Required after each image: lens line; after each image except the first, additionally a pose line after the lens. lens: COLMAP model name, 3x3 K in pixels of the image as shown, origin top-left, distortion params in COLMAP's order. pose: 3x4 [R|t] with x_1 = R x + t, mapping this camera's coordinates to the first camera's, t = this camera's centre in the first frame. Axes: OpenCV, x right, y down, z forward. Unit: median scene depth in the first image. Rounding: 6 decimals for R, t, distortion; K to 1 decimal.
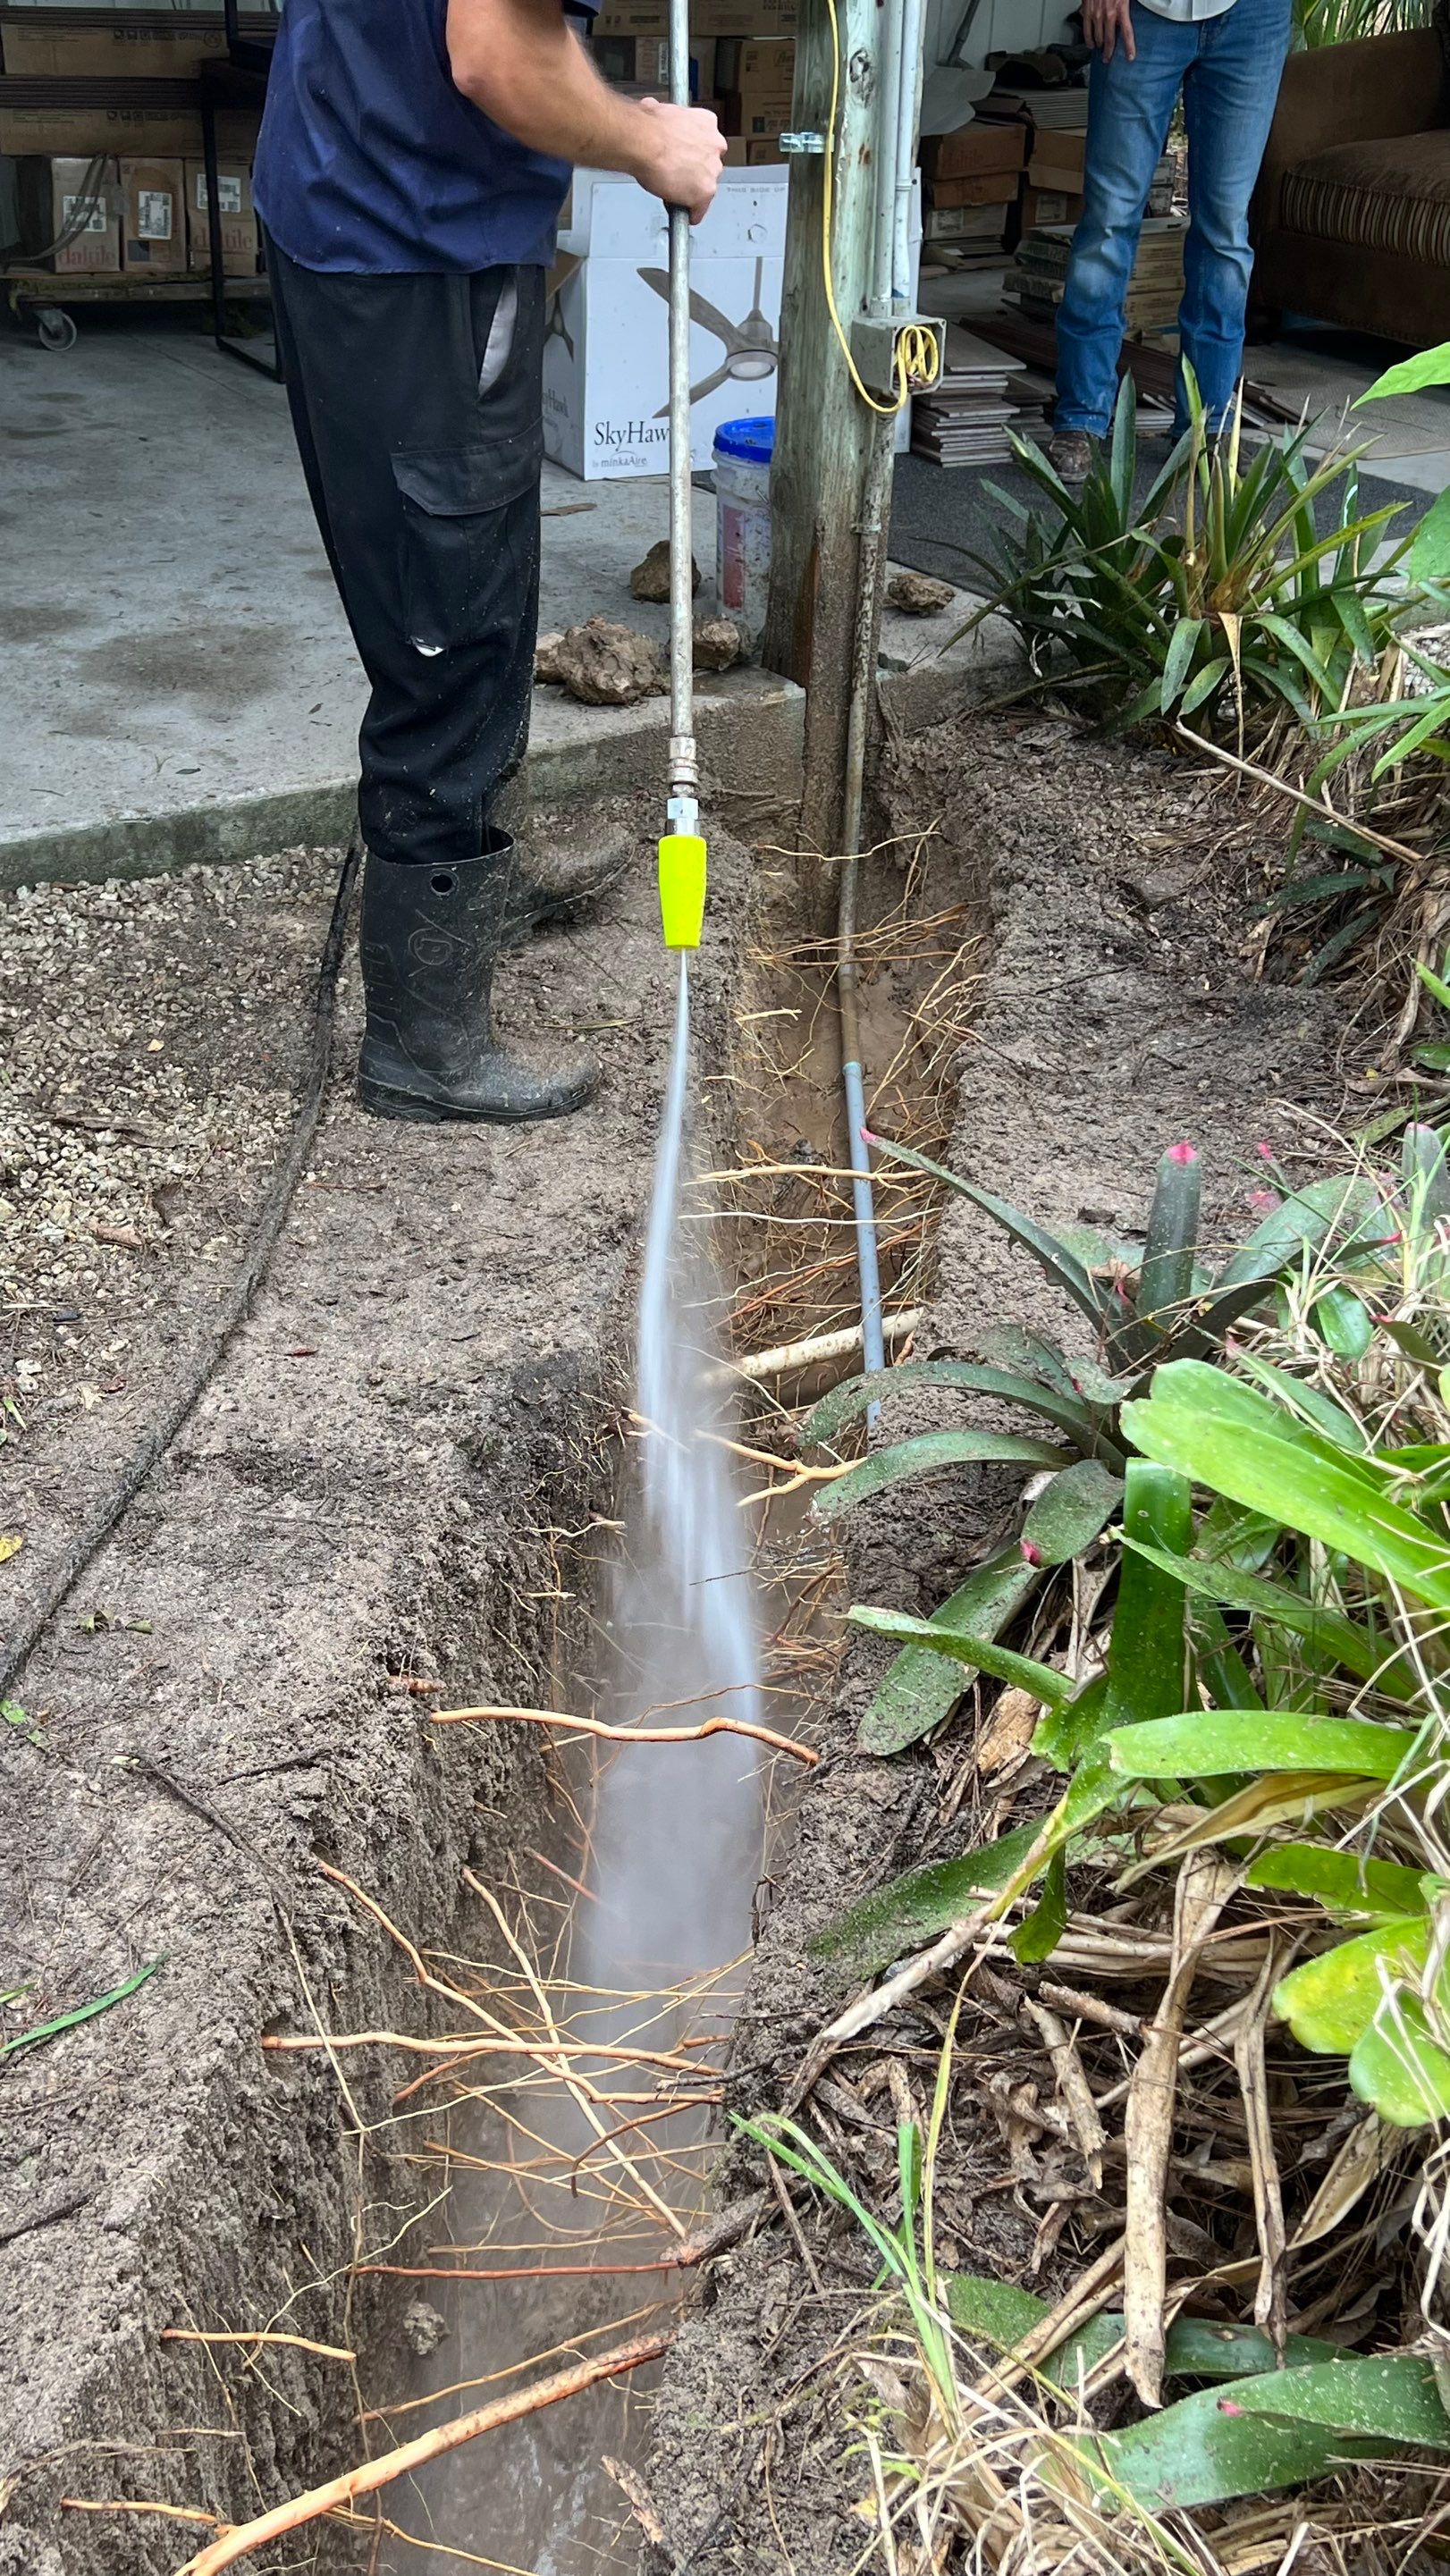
lens RADIAL K [[2641.0, 0, 792.1], [0, 2641.0, 1301.0], [0, 0, 1]] dist [0.198366, -0.608288]
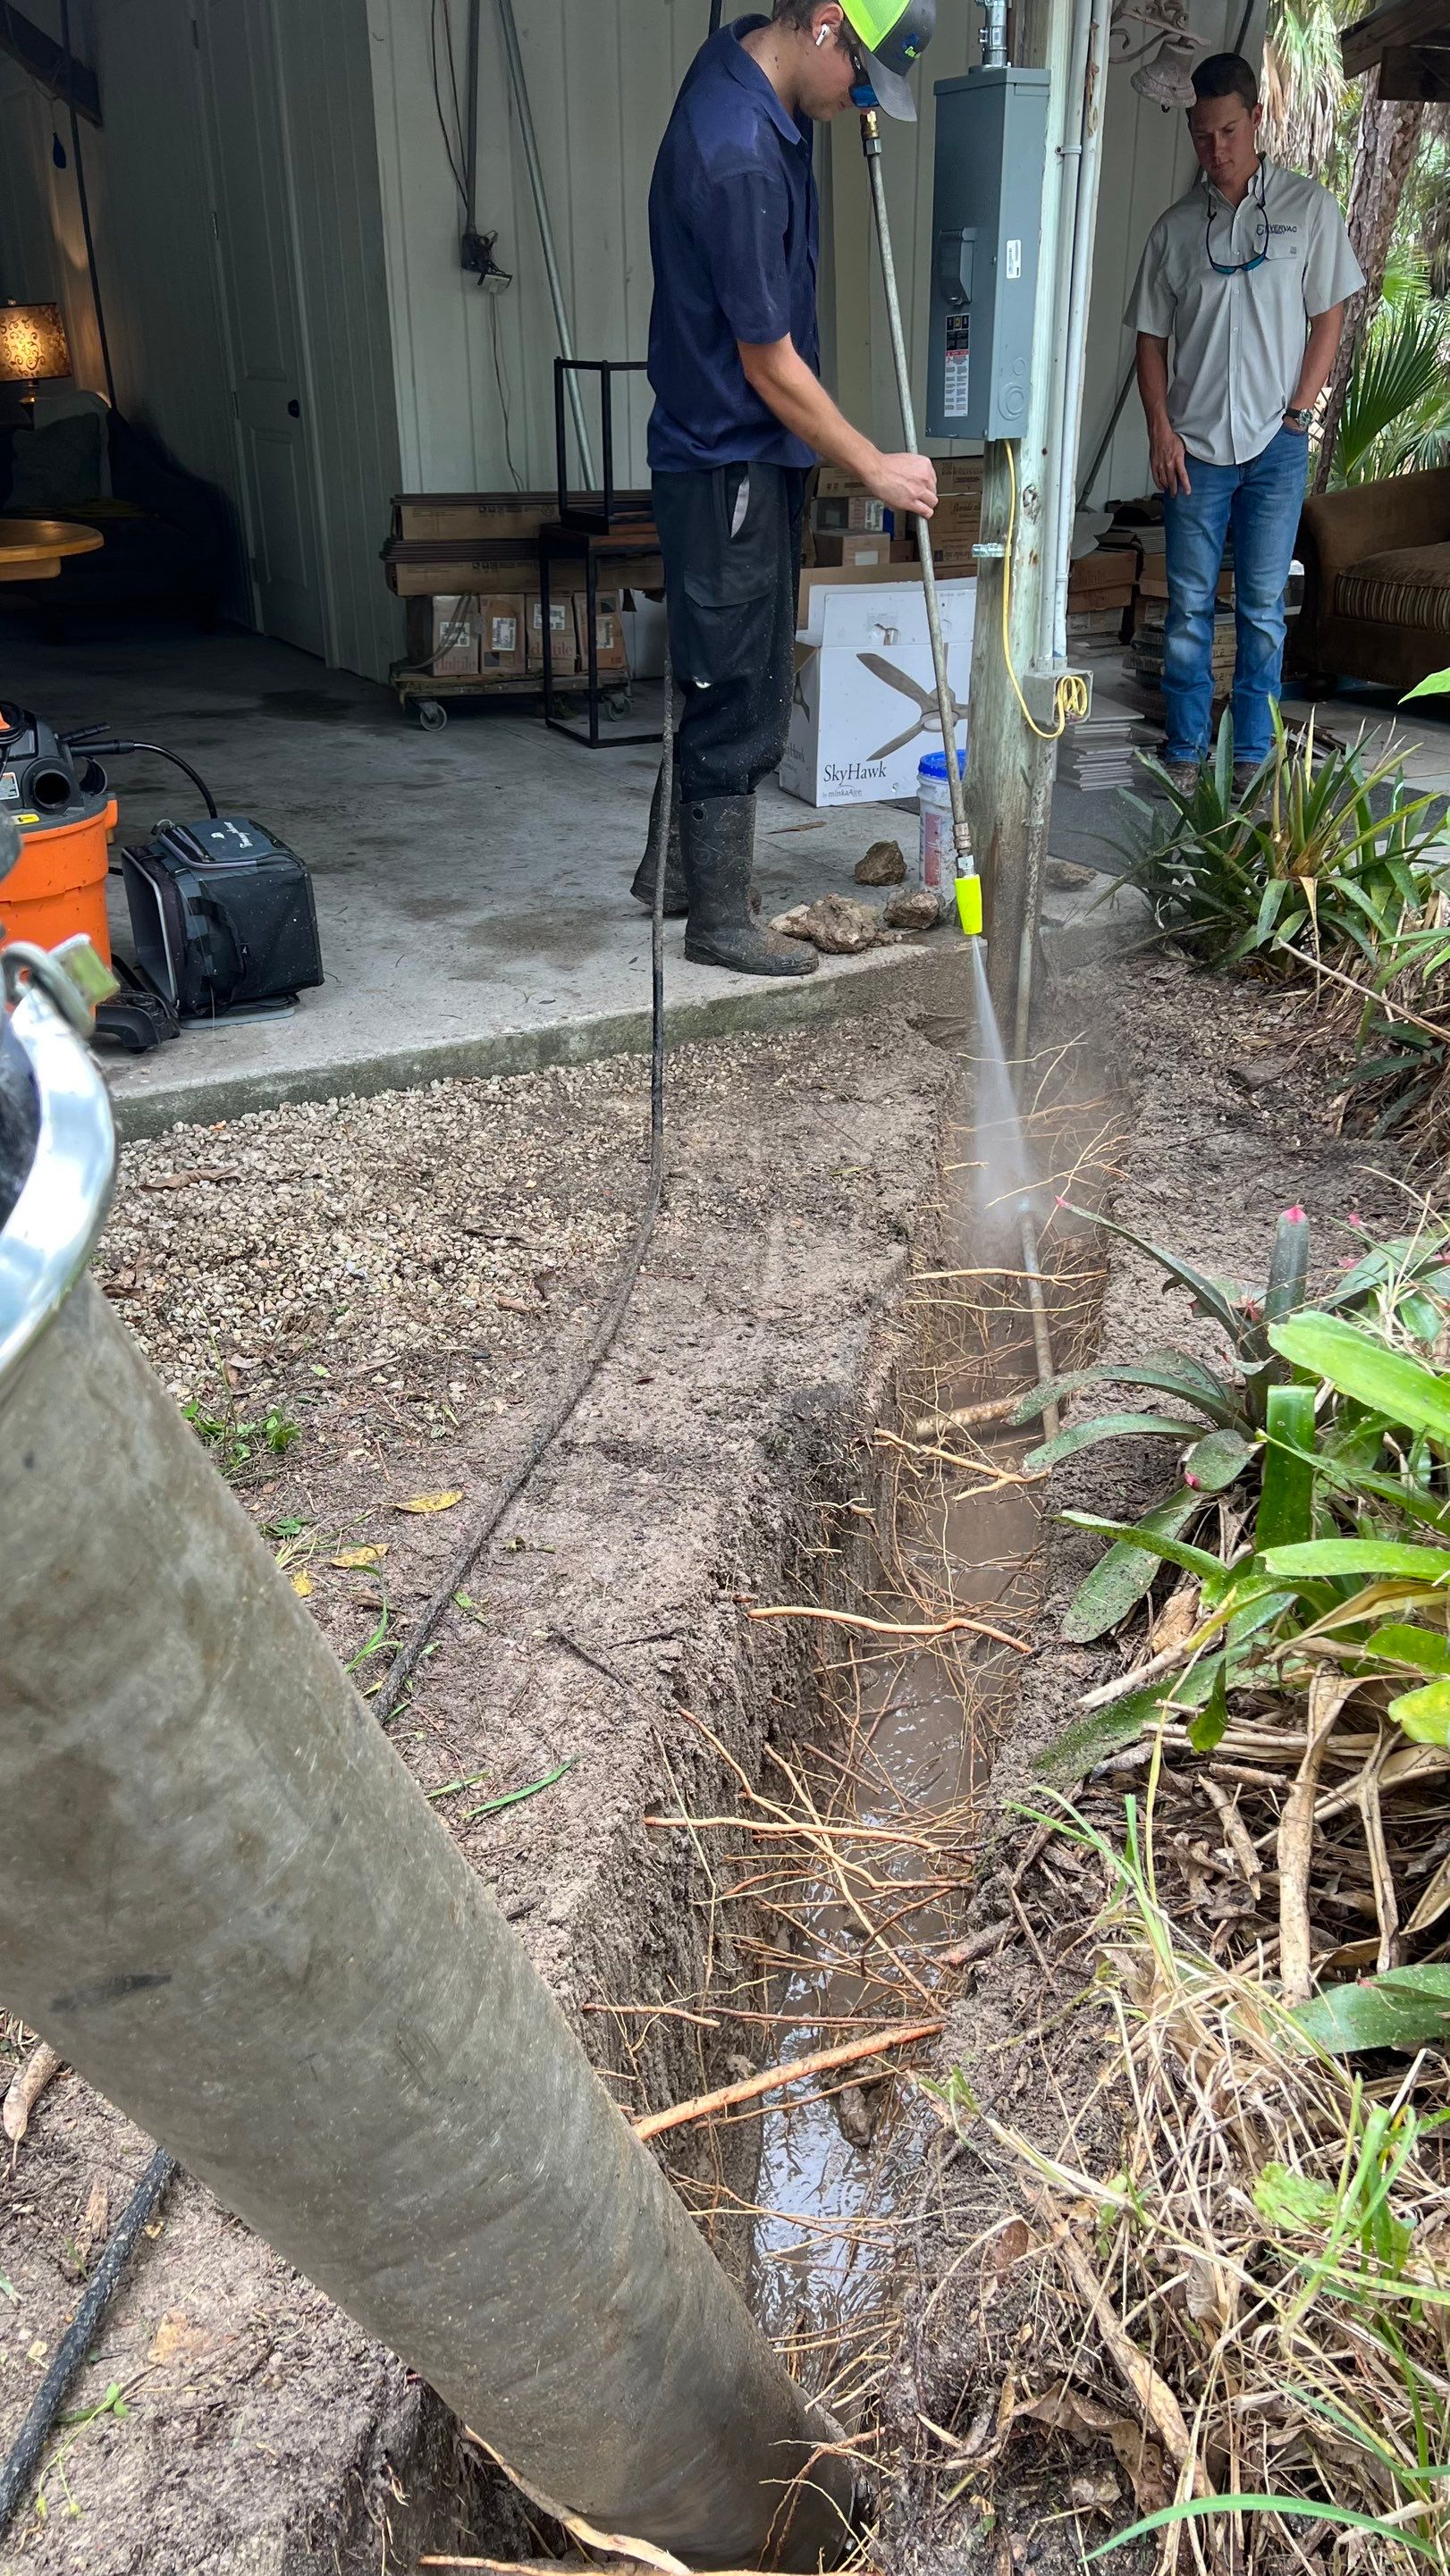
lens RADIAL K [[2142.4, 0, 699.2], [0, 2142.4, 1295.4], [0, 0, 1]] dist [0.107170, -0.230366]
pose [[0.994383, -0.003366, -0.105789, -0.034287], [-0.007321, 0.994913, -0.100476, 0.083567], [0.105589, 0.100686, 0.989299, -0.111470]]
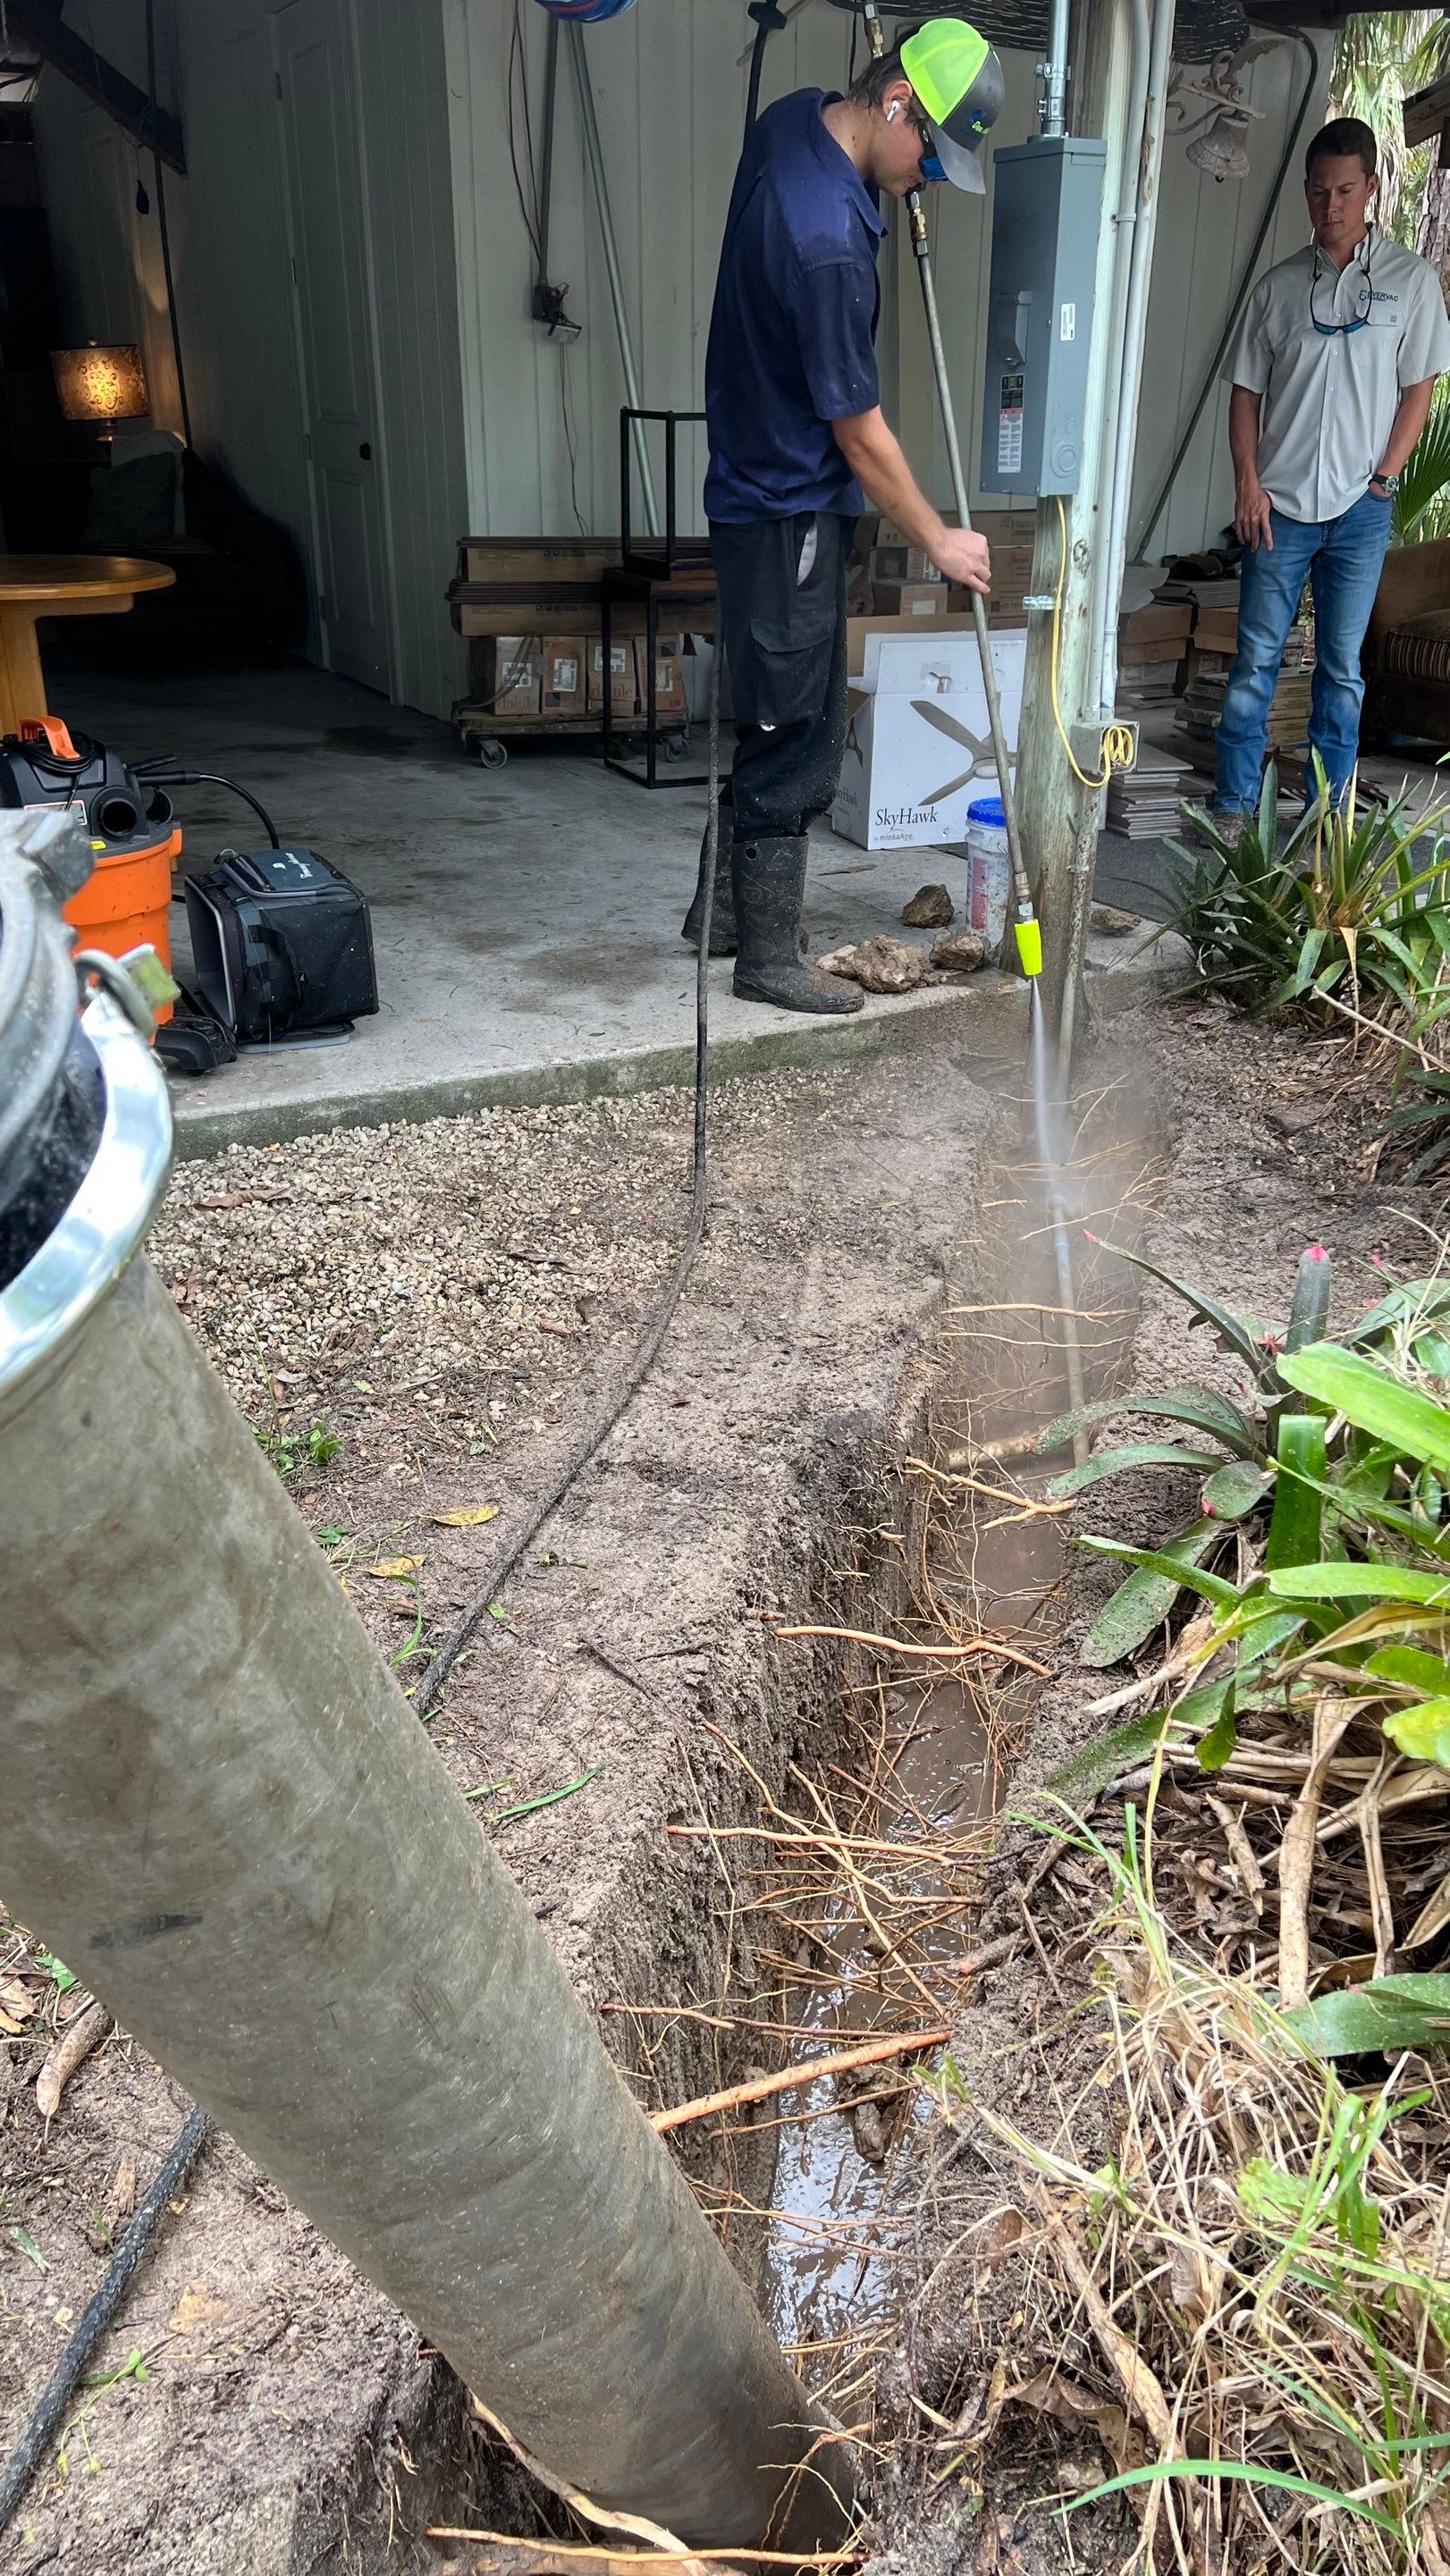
lens RADIAL K [[2153.6, 0, 725.0], [0, 2153.6, 1288.0], [0, 0, 1]] dist [0.115754, -0.266701]
pose [[0.992878, 0.016428, -0.118000, -0.023651], [-0.031038, 0.991913, -0.123063, 0.094484], [0.115024, 0.125849, 0.985359, -0.138742]]
